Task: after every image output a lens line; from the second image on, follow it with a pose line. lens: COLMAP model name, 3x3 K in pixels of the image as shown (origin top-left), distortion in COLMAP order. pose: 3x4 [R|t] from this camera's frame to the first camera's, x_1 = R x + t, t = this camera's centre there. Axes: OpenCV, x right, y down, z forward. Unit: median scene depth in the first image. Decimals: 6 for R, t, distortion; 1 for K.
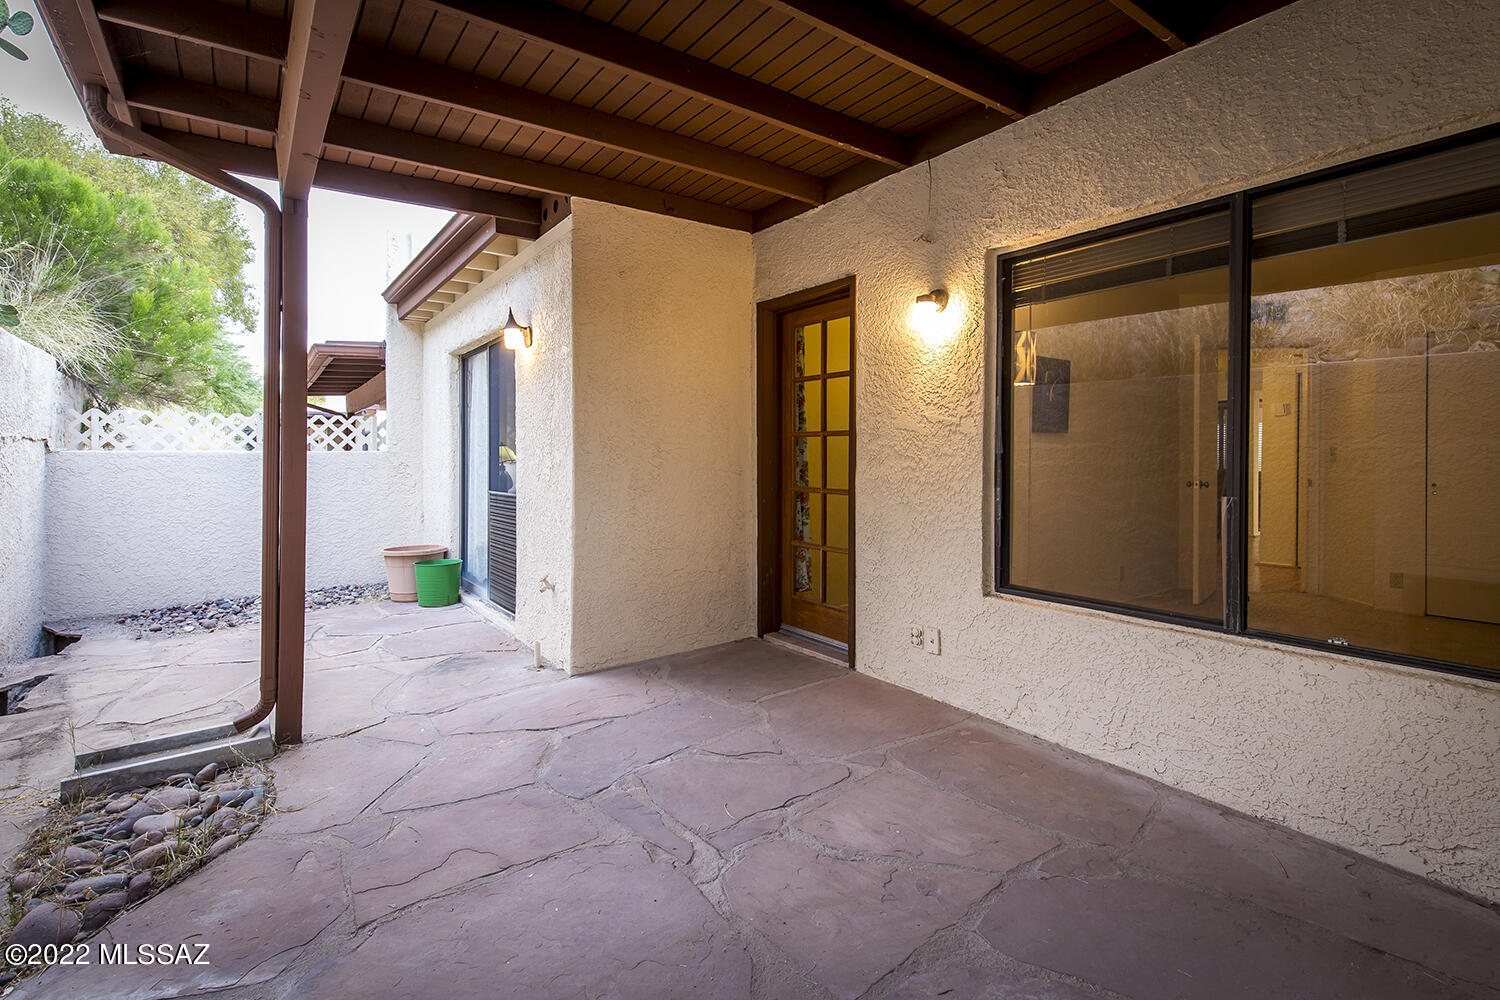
lens RADIAL K [[687.0, 0, 743.5], [0, 687.0, 465.8], [0, 0, 1]] dist [0.010208, -0.000322]
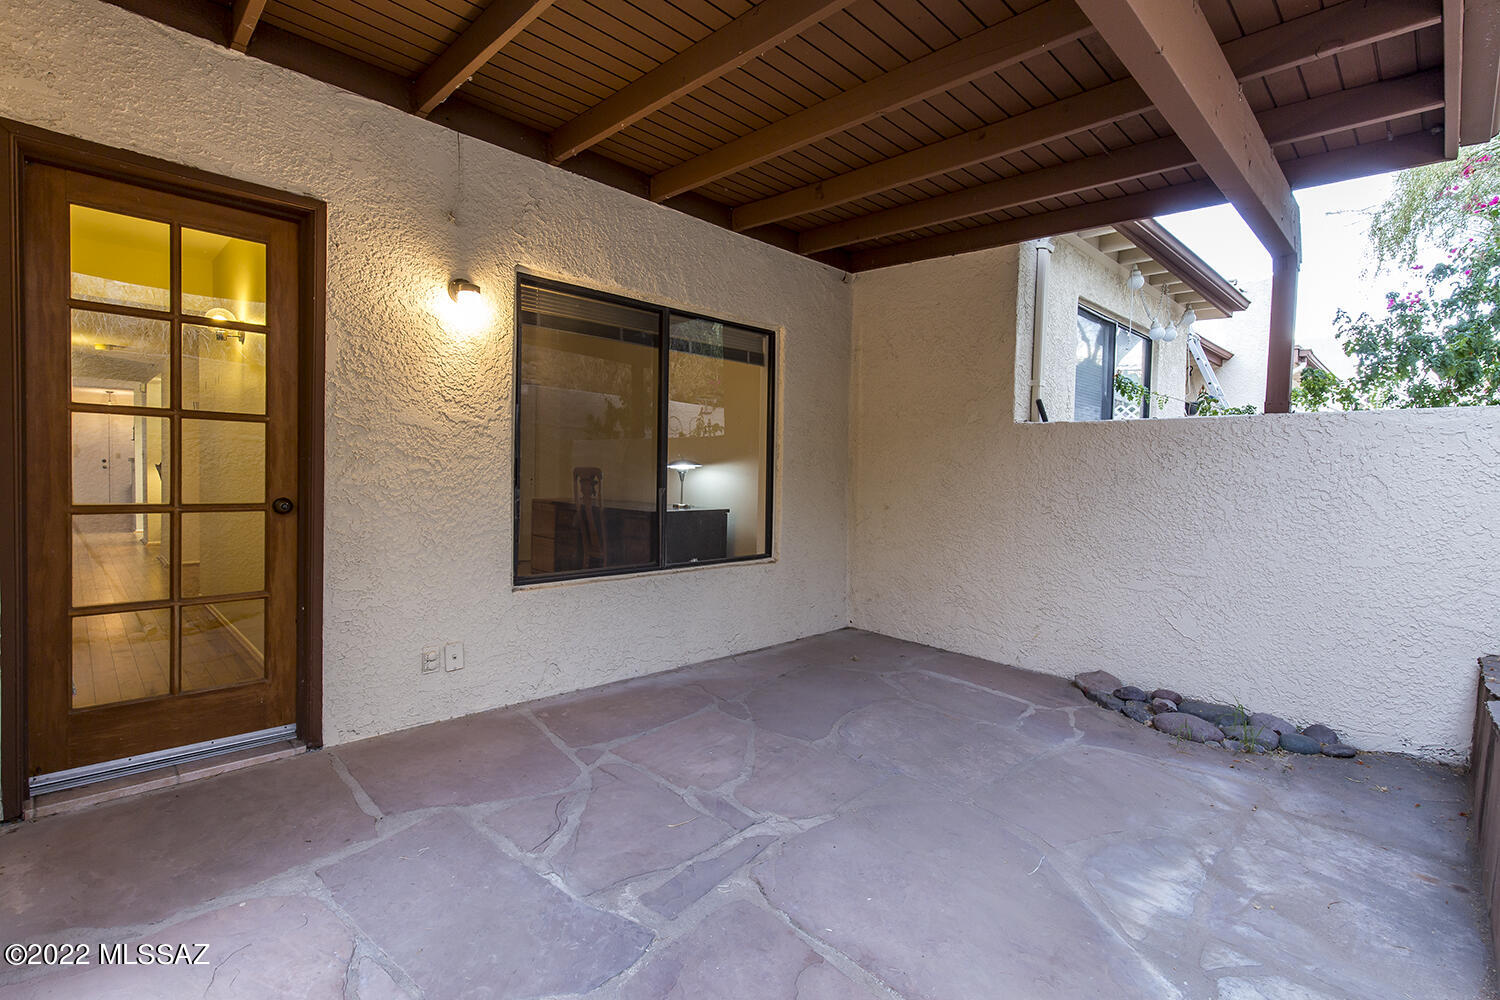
lens RADIAL K [[687.0, 0, 750.9], [0, 687.0, 487.5], [0, 0, 1]] dist [0.010208, -0.000322]
pose [[-0.148537, -0.030363, 0.988441, -0.734336], [-0.009116, 0.999528, 0.029333, -0.005518], [-0.988865, -0.004654, -0.148744, 0.781108]]
